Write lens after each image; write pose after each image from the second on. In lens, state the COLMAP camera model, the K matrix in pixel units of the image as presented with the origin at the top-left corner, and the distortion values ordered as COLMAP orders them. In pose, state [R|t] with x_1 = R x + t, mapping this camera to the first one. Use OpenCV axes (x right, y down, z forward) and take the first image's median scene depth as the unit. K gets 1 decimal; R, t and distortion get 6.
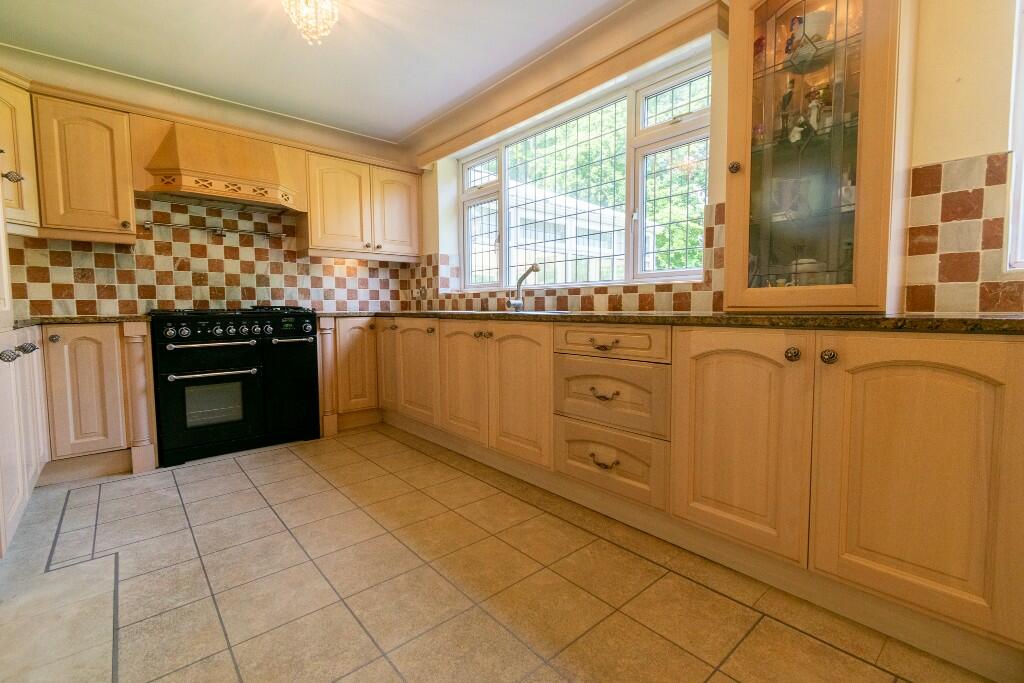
lens RADIAL K [[450.7, 0, 513.8], [0, 450.7, 336.3], [0, 0, 1]] dist [0.001636, -0.000675]
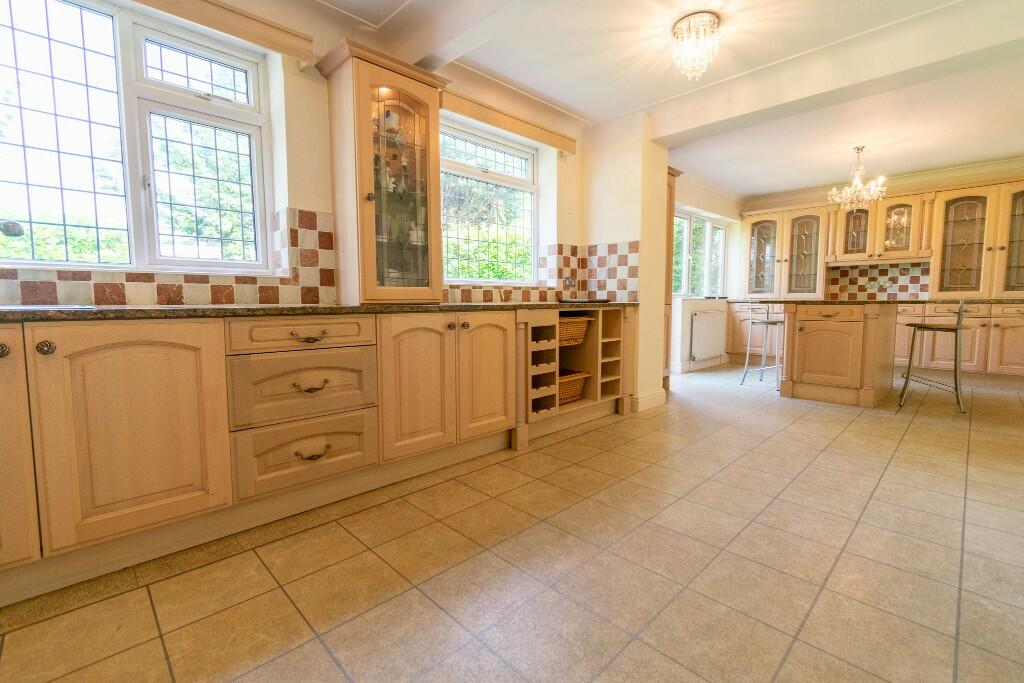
lens RADIAL K [[450.7, 0, 513.8], [0, 450.7, 336.3], [0, 0, 1]] dist [0.001636, -0.000675]
pose [[-0.056255, -0.074712, 0.995617, -0.807638], [0.066945, 0.994670, 0.078424, -0.030158], [-0.996170, 0.071063, -0.050953, 0.588269]]
